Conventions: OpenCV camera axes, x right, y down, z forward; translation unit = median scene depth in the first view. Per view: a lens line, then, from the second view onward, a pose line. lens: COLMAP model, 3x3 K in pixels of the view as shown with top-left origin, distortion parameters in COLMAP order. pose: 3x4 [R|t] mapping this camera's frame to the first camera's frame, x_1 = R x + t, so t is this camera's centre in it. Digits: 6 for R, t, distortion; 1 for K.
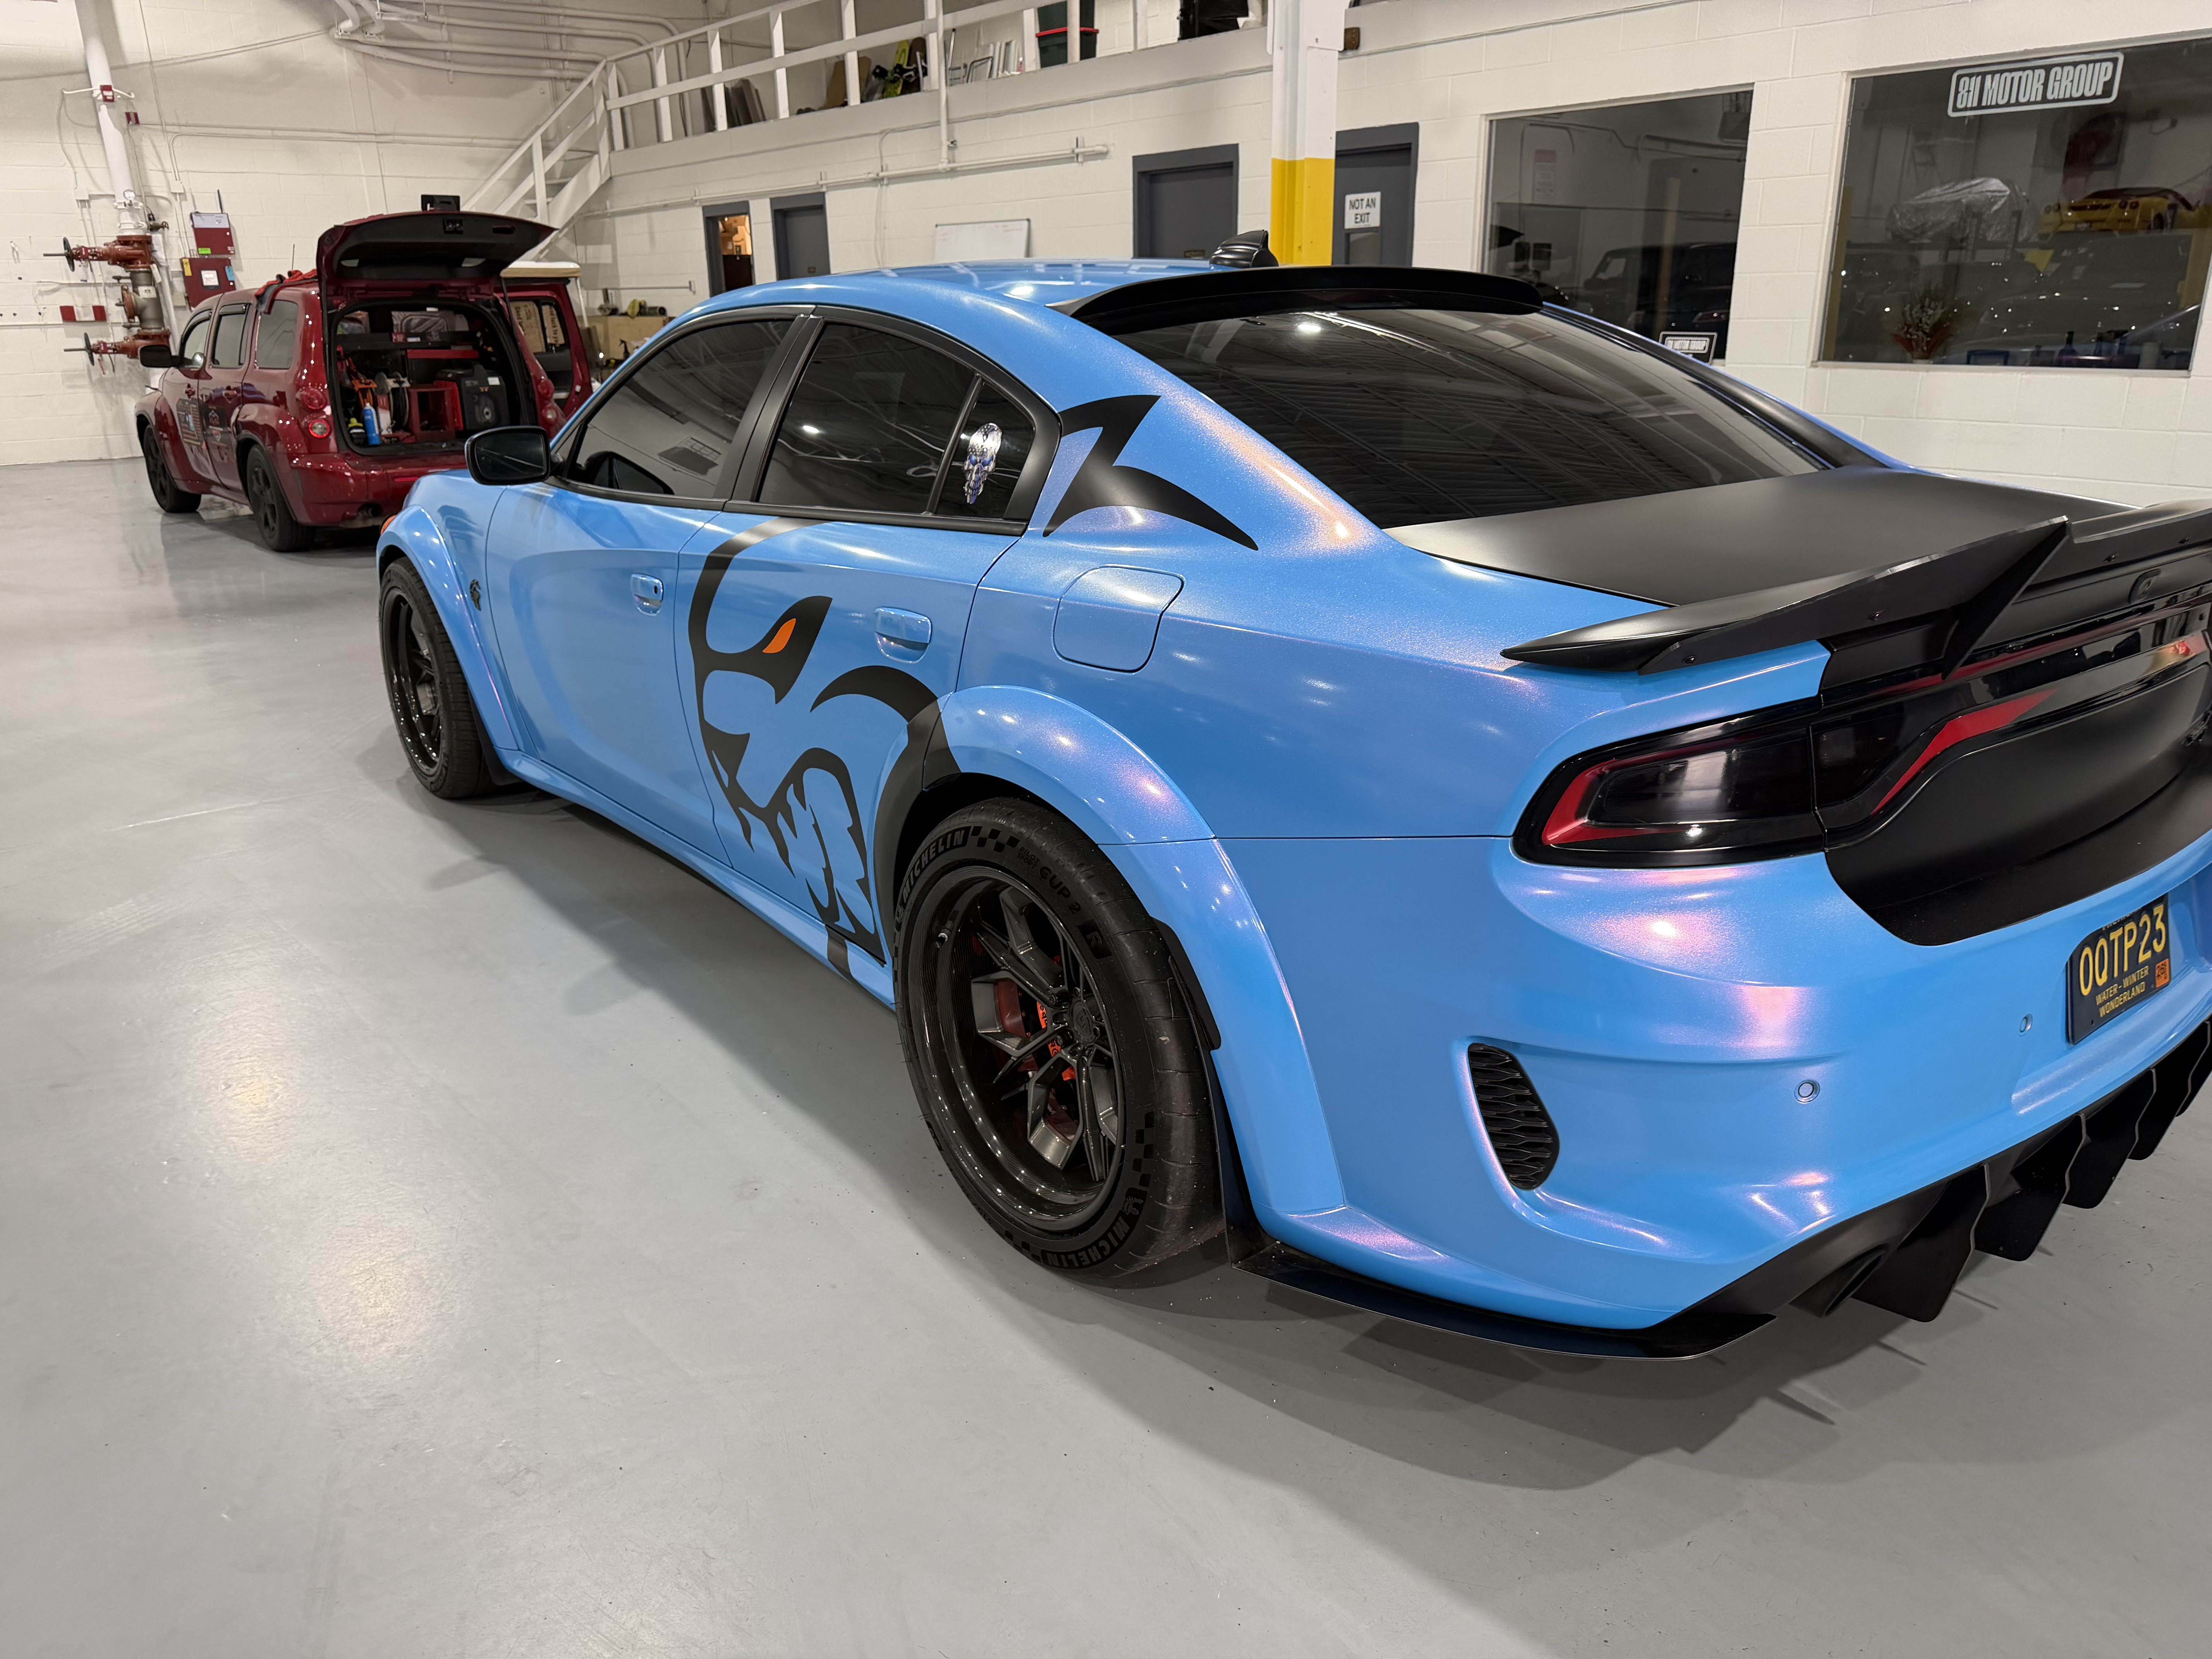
lens RADIAL K [[1588.9, 0, 1097.1], [0, 1588.9, 823.7], [0, 0, 1]] dist [0.020738, -0.021217]
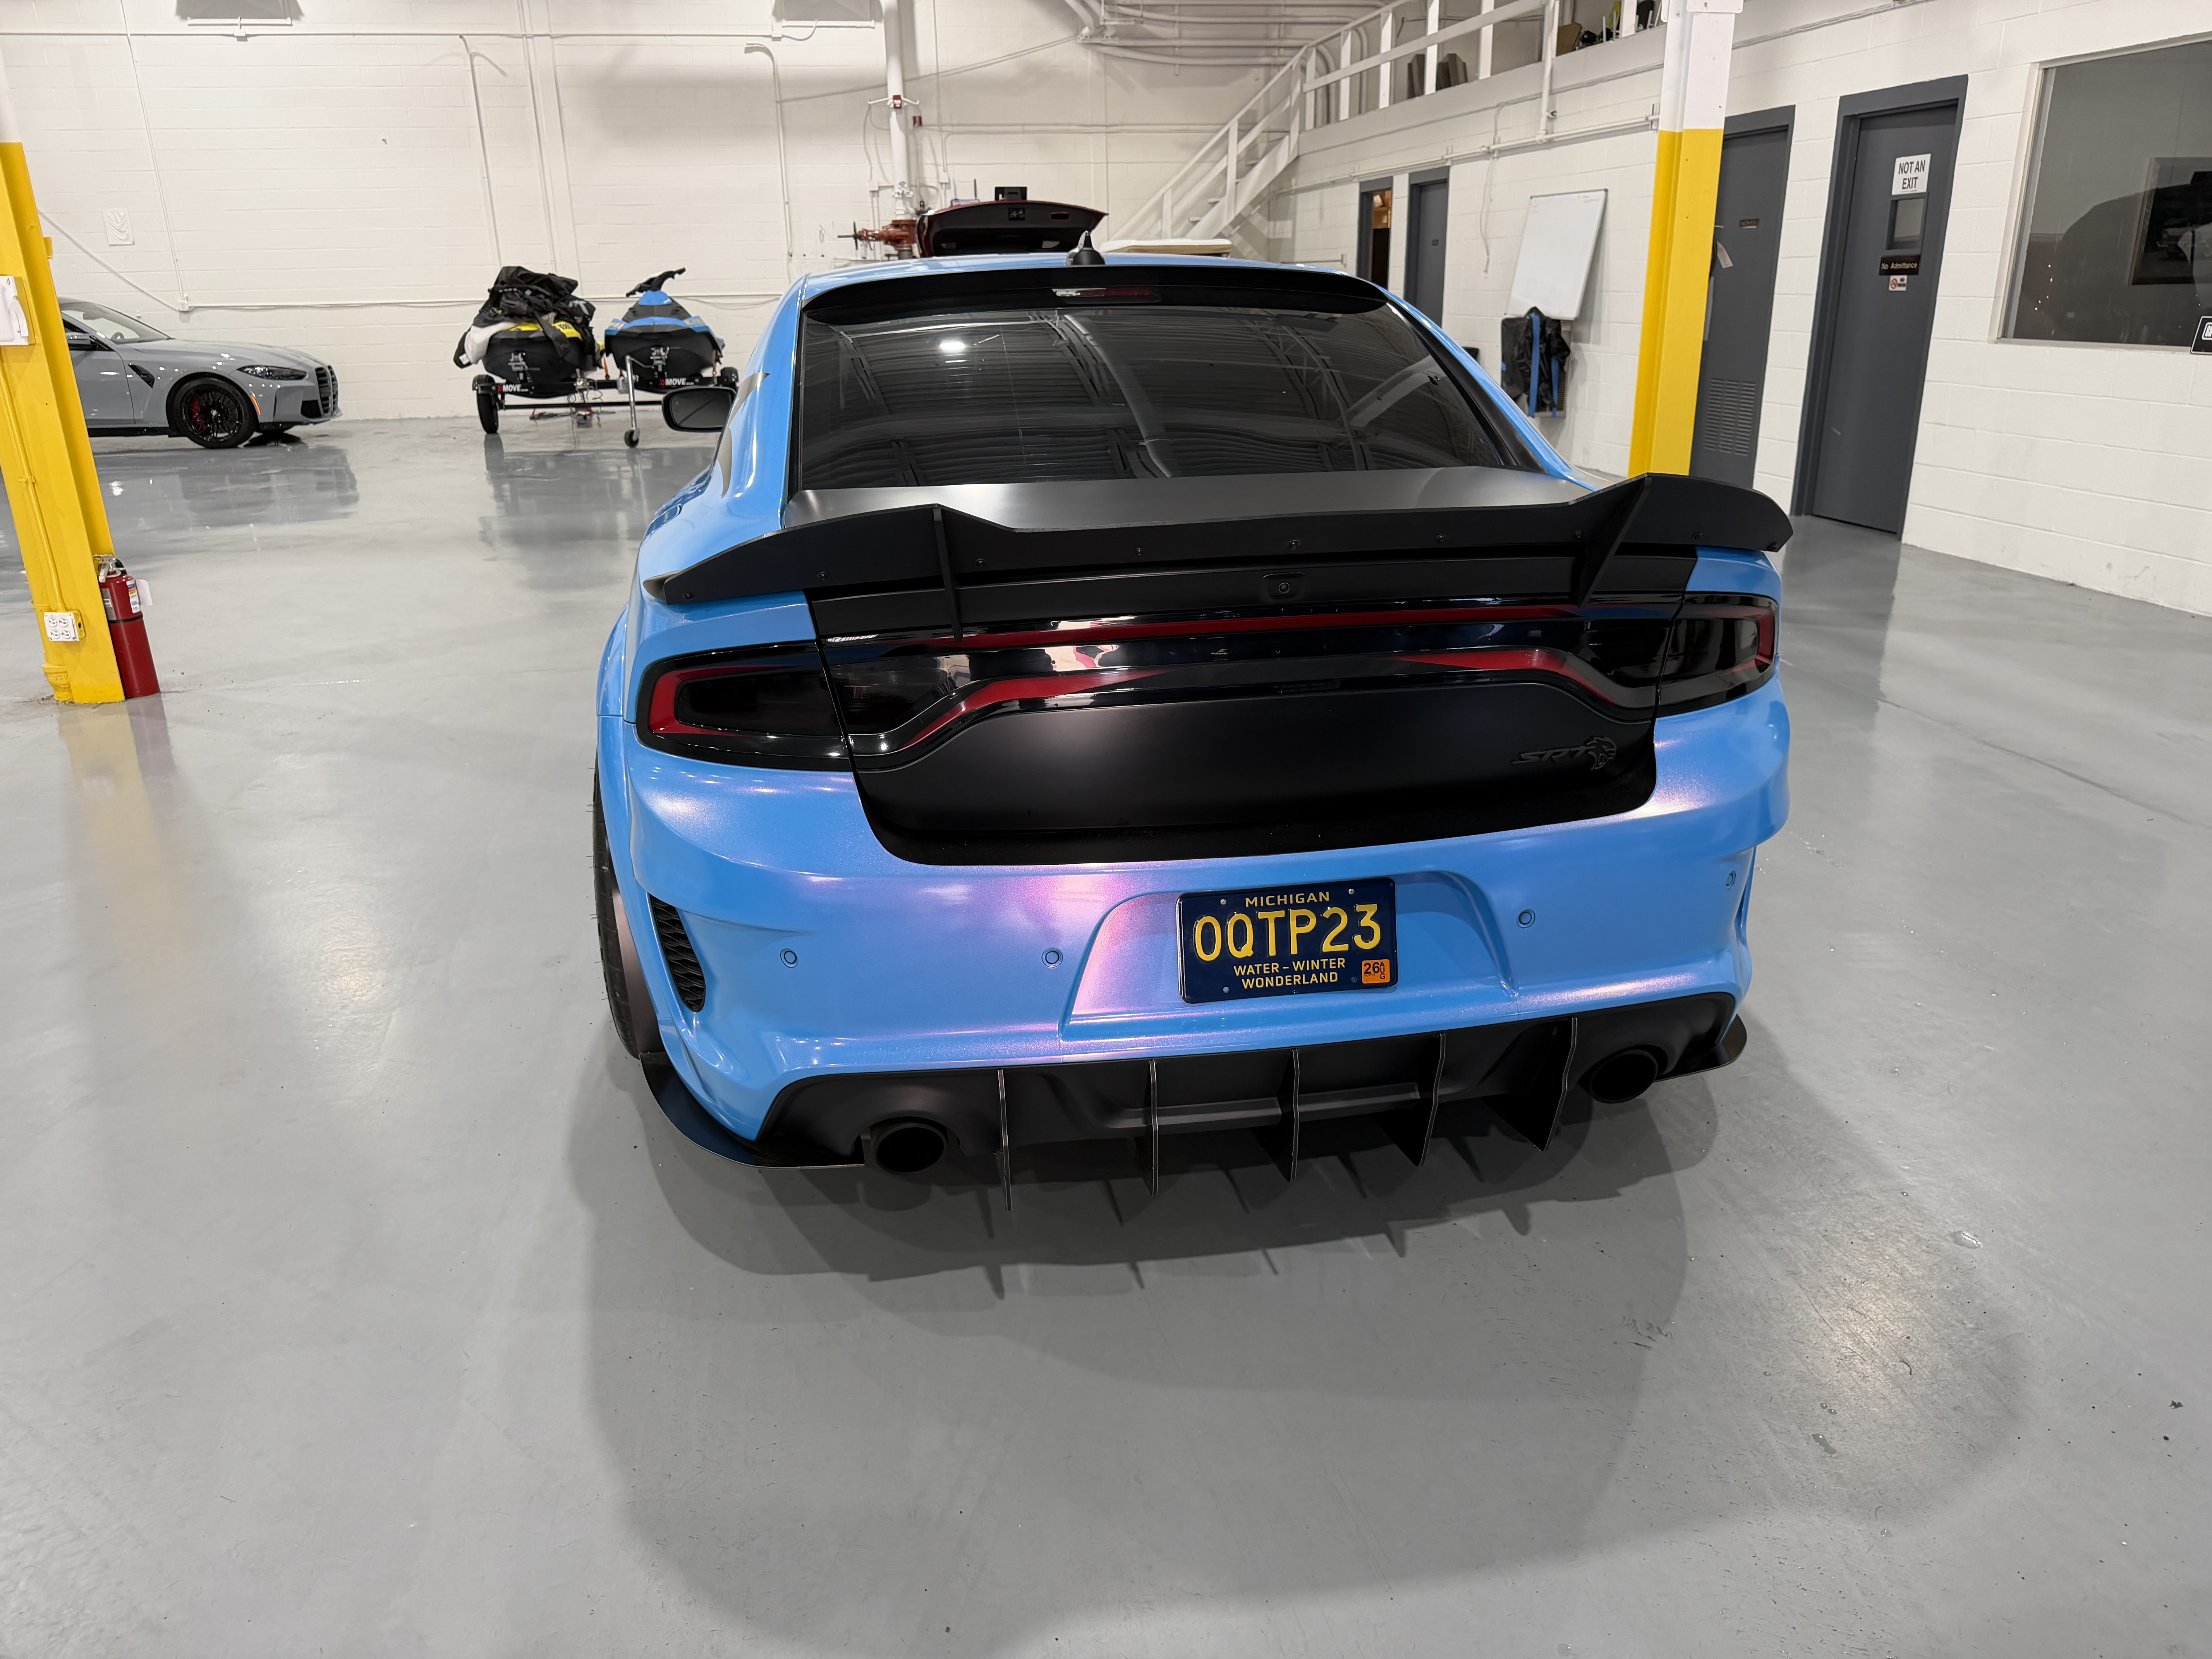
lens RADIAL K [[1592.3, 0, 1113.6], [0, 1592.3, 809.2], [0, 0, 1]] dist [0.021582, -0.015649]
pose [[0.883390, 0.149260, -0.444233, 0.222376], [-0.144631, 0.988484, 0.044517, -0.007029], [0.445762, 0.024923, 0.894804, 0.001948]]
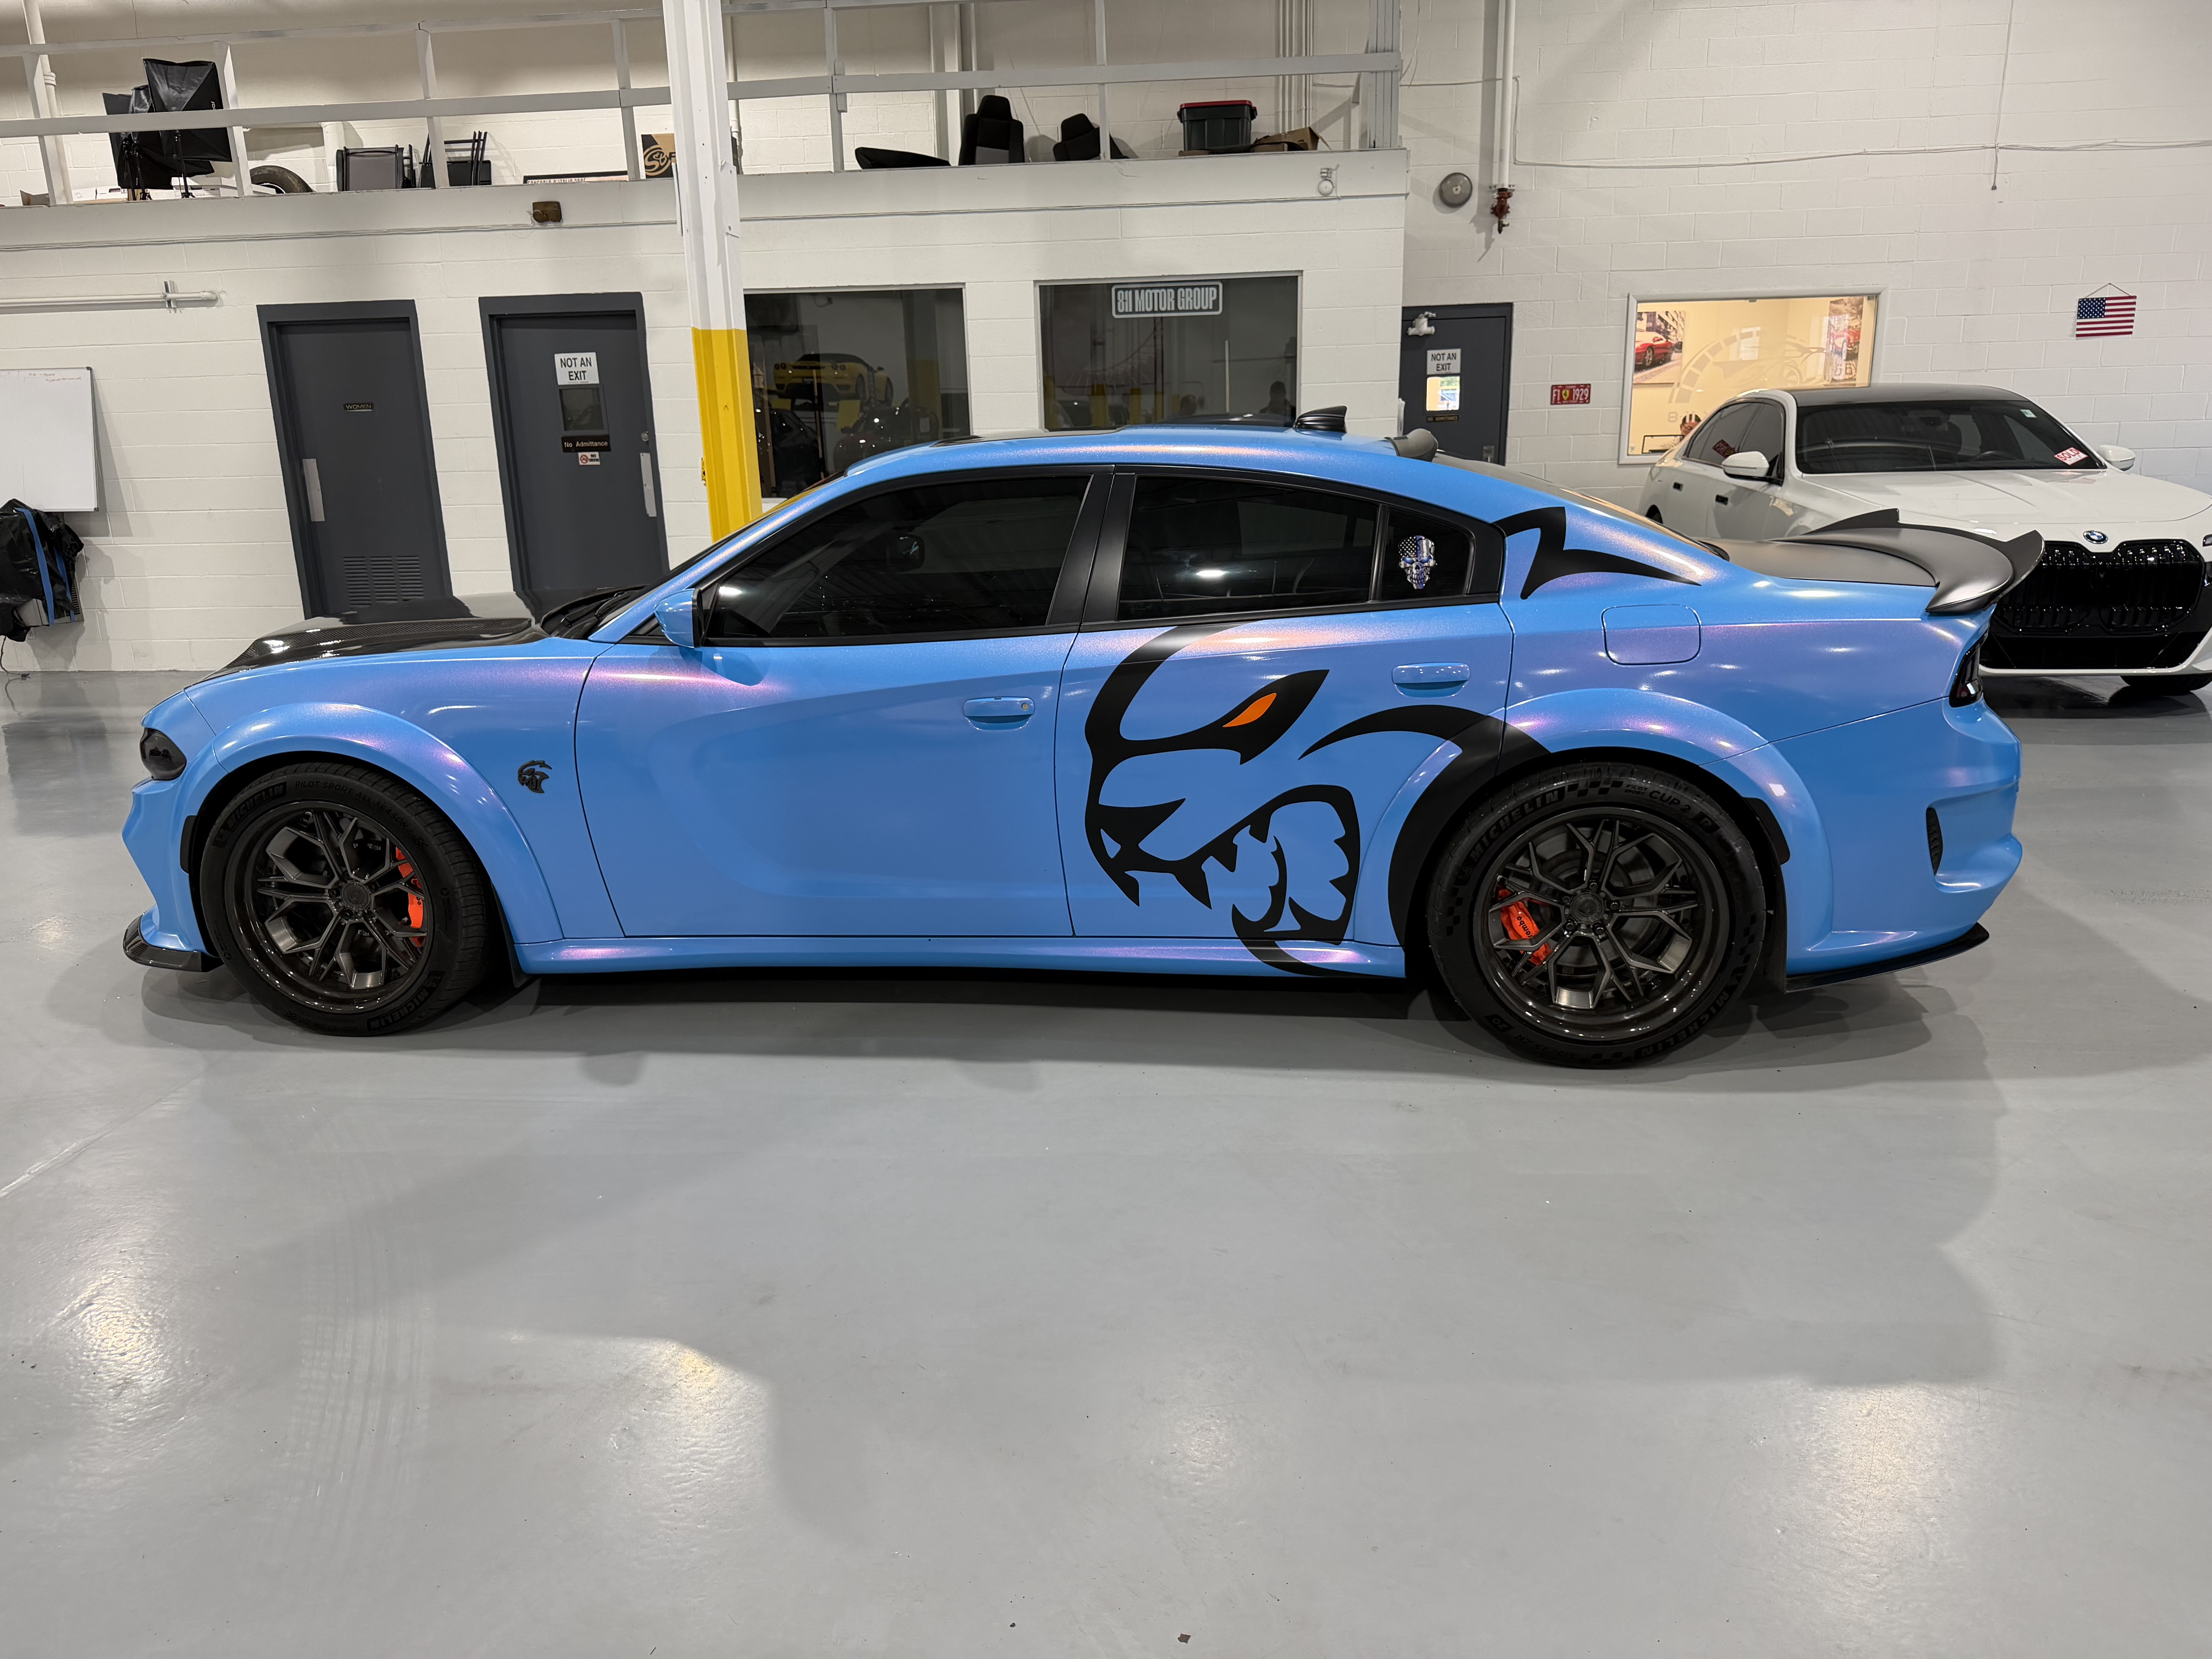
lens RADIAL K [[1556.4, 0, 1113.2], [0, 1556.4, 821.0], [0, 0, 1]] dist [0.064247, -0.090796]
pose [[0.696750, -0.183191, 0.693528, -0.361363], [0.239948, 0.970665, 0.015332, -0.023578], [-0.675992, 0.155728, 0.720267, 0.054056]]
